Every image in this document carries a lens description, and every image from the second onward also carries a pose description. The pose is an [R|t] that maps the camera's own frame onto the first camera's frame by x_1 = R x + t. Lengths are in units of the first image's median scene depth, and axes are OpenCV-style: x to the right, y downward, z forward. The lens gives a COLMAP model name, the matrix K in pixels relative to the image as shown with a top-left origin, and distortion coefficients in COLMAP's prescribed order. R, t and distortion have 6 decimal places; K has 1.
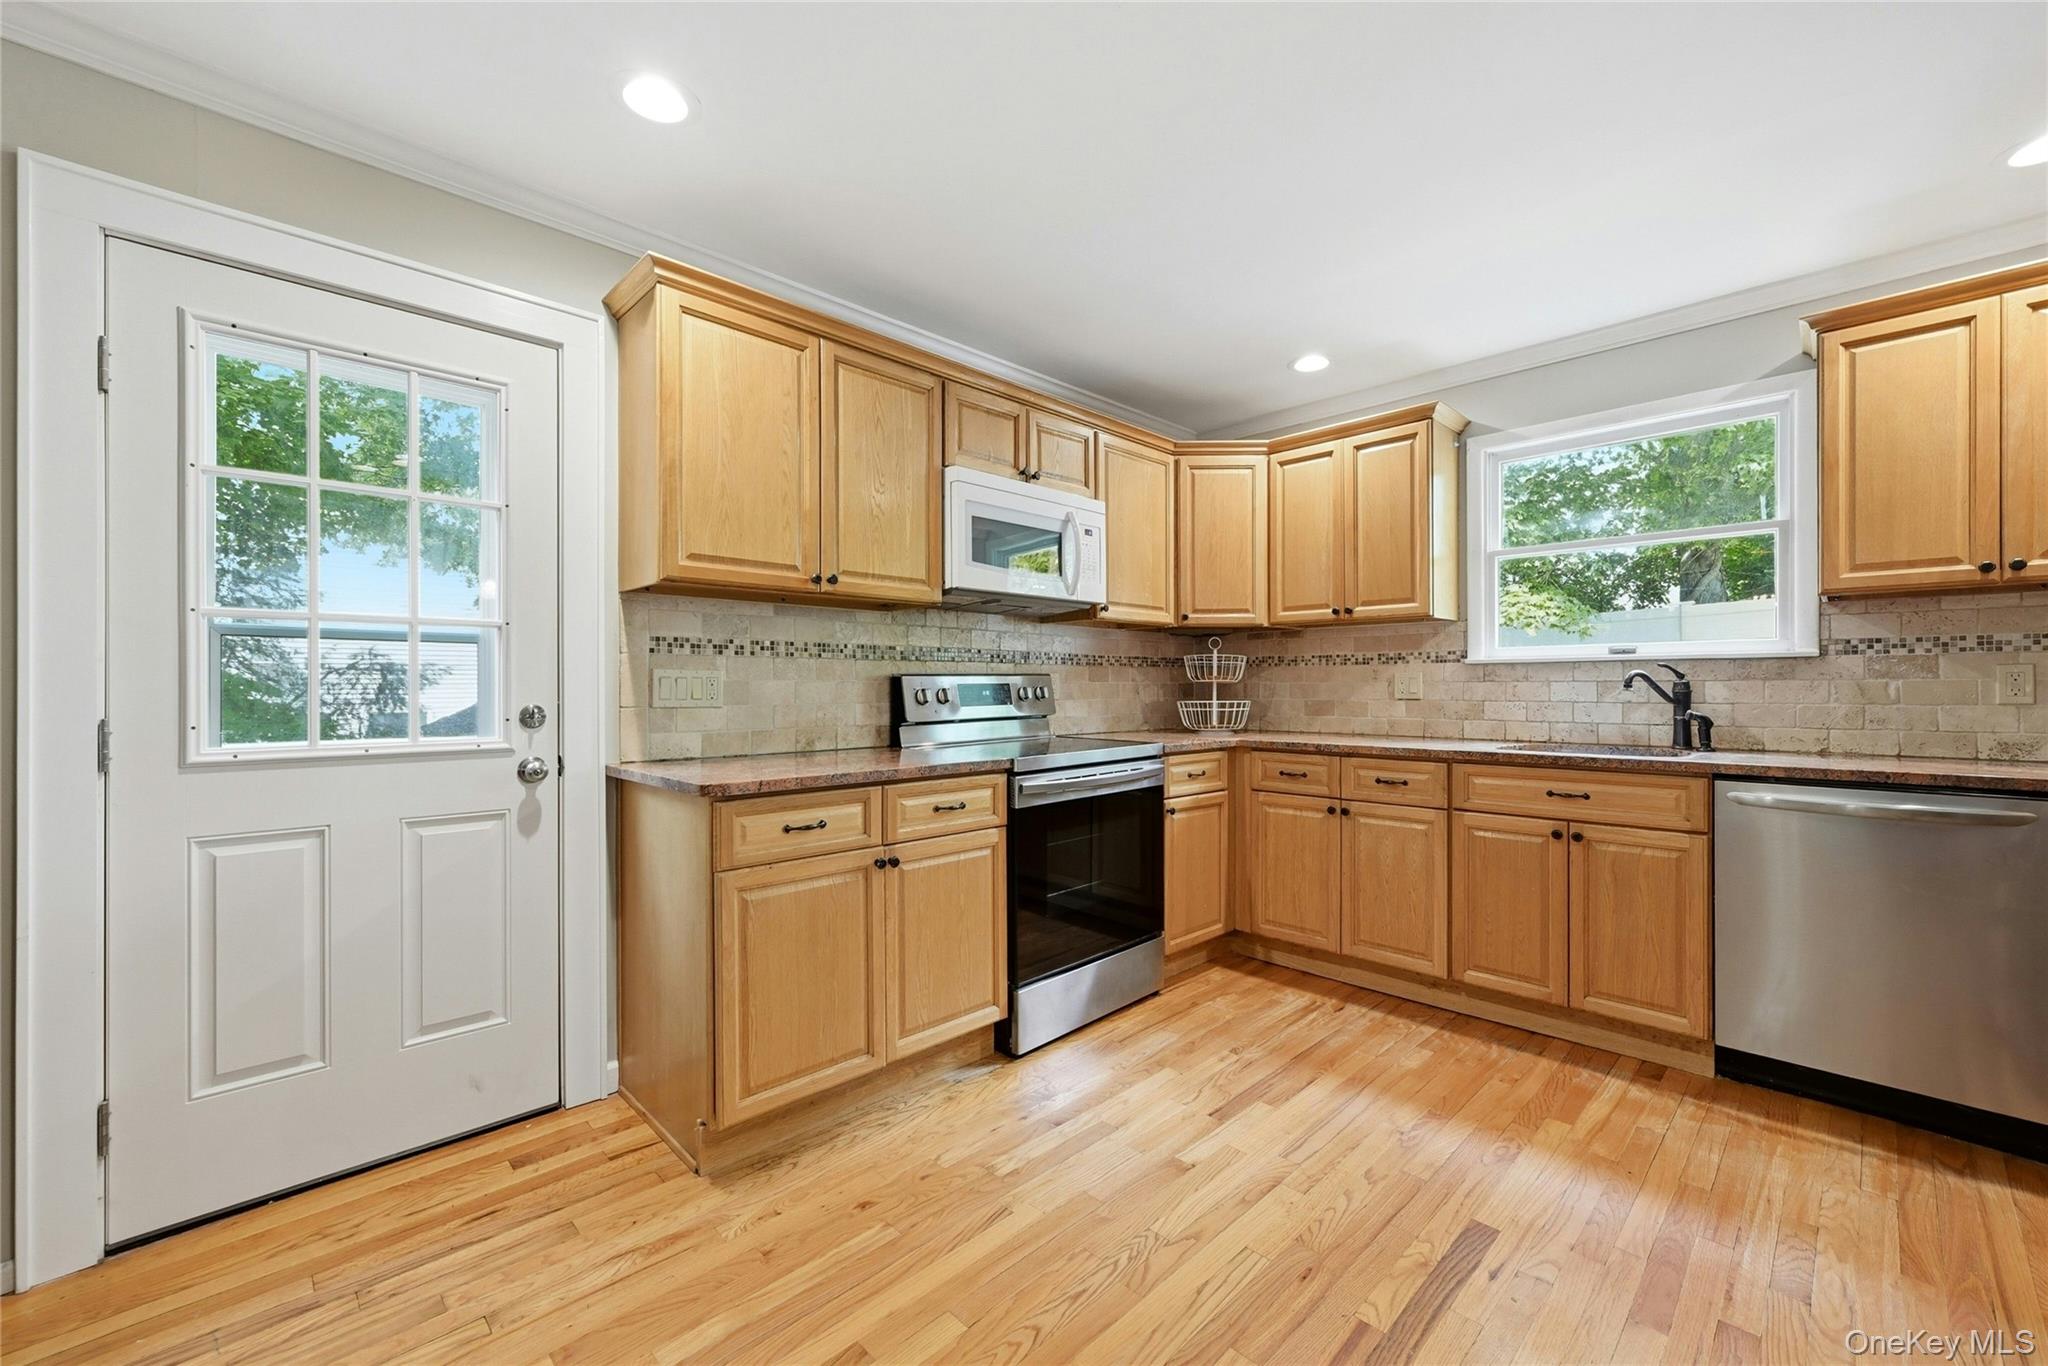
lens RADIAL K [[822.0, 0, 1027.2], [0, 822.0, 688.8], [0, 0, 1]] dist [0.001725, 0.000133]
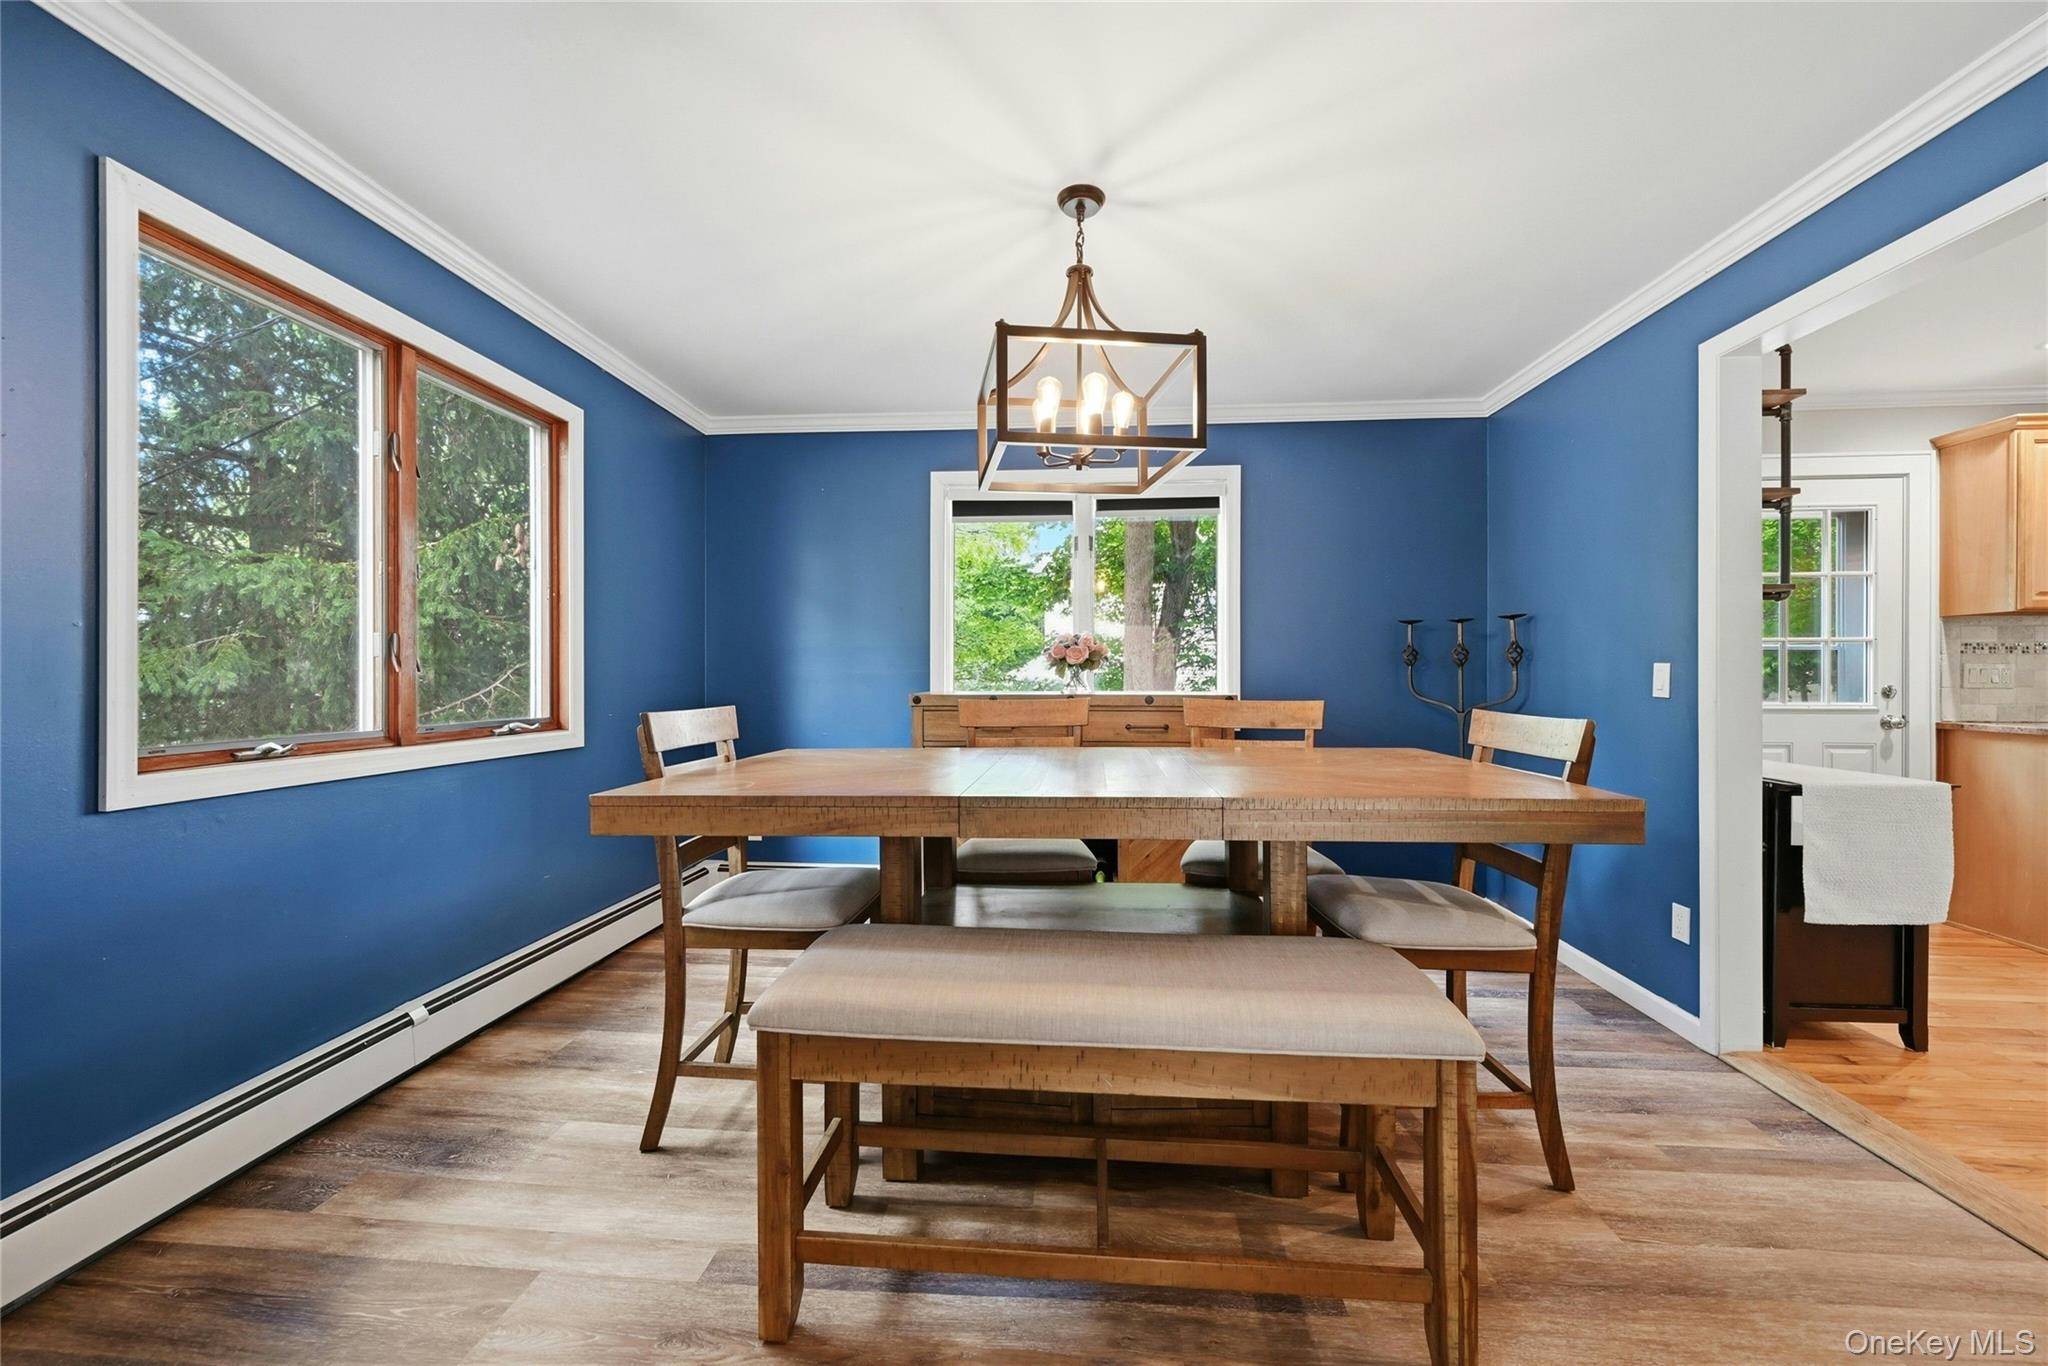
lens RADIAL K [[804.2, 0, 1024.0], [0, 804.2, 683.0], [0, 0, 1]] dist [0.000306, -0.000249]
pose [[0.653972, 0.006019, -0.756494, -0.445432], [-0.001999, 0.999979, 0.006228, 0.006816], [0.756516, -0.002561, 0.653970, -1.319534]]
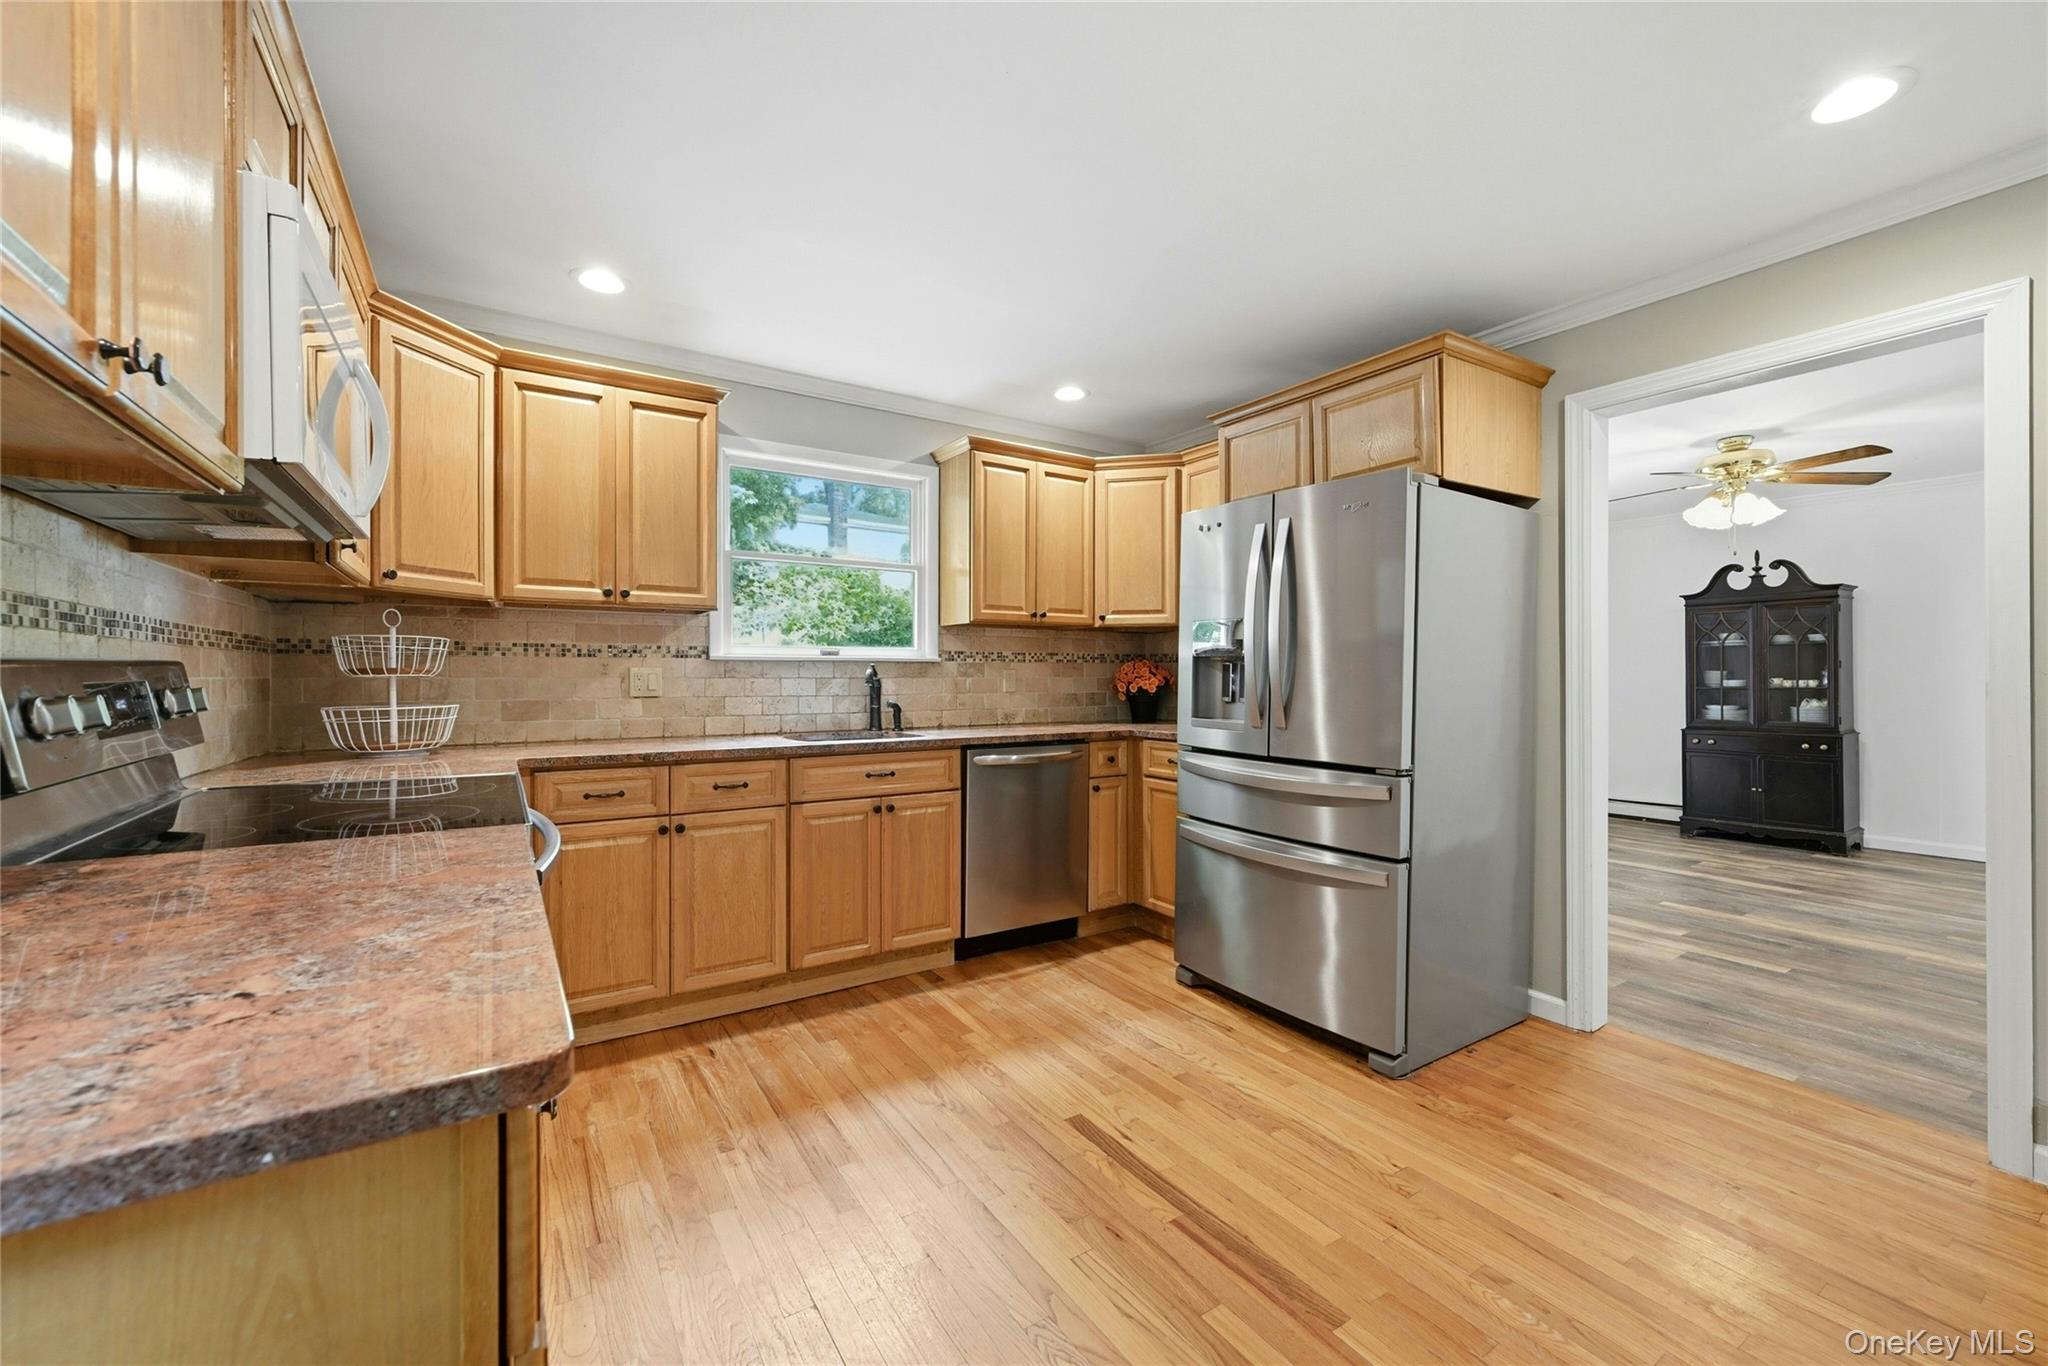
lens RADIAL K [[815.2, 0, 1024.0], [0, 815.2, 683.0], [0, 0, 1]] dist [-0.000489, 0.000543]
pose [[0.201867, -0.005216, 0.979399, -0.466685], [0.003055, 0.999984, 0.004696, -0.008041], [-0.979408, 0.002044, 0.201880, 0.578916]]
